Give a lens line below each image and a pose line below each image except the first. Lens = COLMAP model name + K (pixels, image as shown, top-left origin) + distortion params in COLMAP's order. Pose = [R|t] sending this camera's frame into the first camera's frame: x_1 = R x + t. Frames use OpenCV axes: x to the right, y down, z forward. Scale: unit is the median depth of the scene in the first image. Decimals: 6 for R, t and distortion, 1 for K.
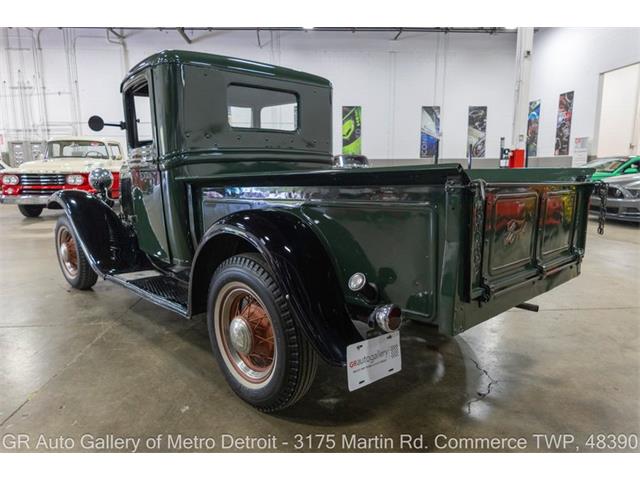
lens RADIAL K [[438.8, 0, 320.0], [0, 438.8, 240.0], [0, 0, 1]] dist [0.000296, -0.005758]
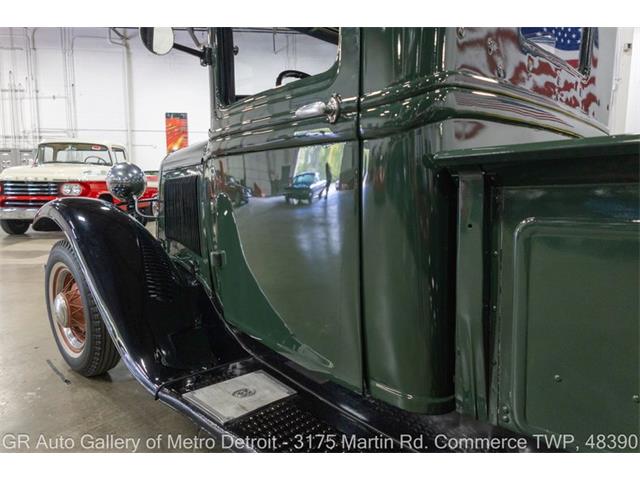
lens RADIAL K [[438.8, 0, 320.0], [0, 438.8, 240.0], [0, 0, 1]] dist [0.000296, -0.005758]
pose [[0.999713, 0.013691, 0.019638, -0.107858], [-0.012903, 0.999127, -0.039739, -0.016766], [-0.020165, 0.039474, 0.999017, 0.175444]]
